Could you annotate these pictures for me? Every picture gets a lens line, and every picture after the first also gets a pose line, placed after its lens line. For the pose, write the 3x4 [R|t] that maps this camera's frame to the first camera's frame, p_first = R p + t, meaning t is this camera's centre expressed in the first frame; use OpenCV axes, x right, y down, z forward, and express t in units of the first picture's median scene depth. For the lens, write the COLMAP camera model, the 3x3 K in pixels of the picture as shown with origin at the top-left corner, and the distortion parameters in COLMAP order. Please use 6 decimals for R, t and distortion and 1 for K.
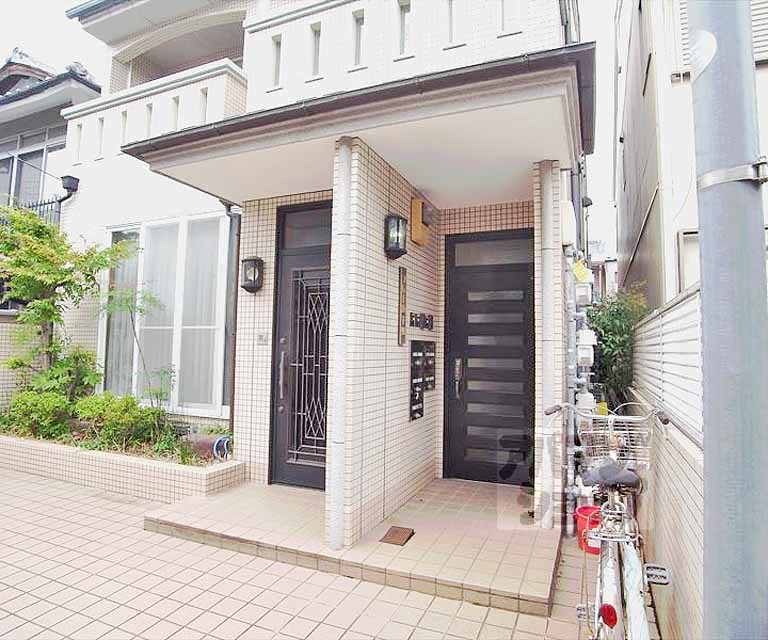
lens RADIAL K [[468.4, 0, 411.9], [0, 468.4, 321.0], [0, 0, 1]] dist [-0.075227, 0.019478]
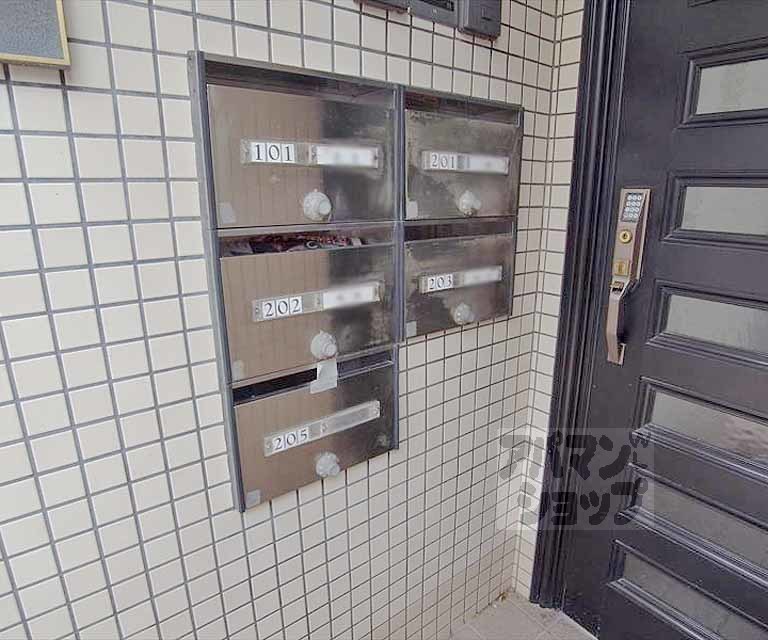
lens RADIAL K [[468.4, 0, 411.9], [0, 468.4, 321.0], [0, 0, 1]] dist [-0.075227, 0.019478]
pose [[0.869097, 0.124135, -0.478812, 0.128672], [0.036491, 0.949270, 0.312339, 0.076343], [0.493294, -0.288925, 0.820478, 0.834850]]
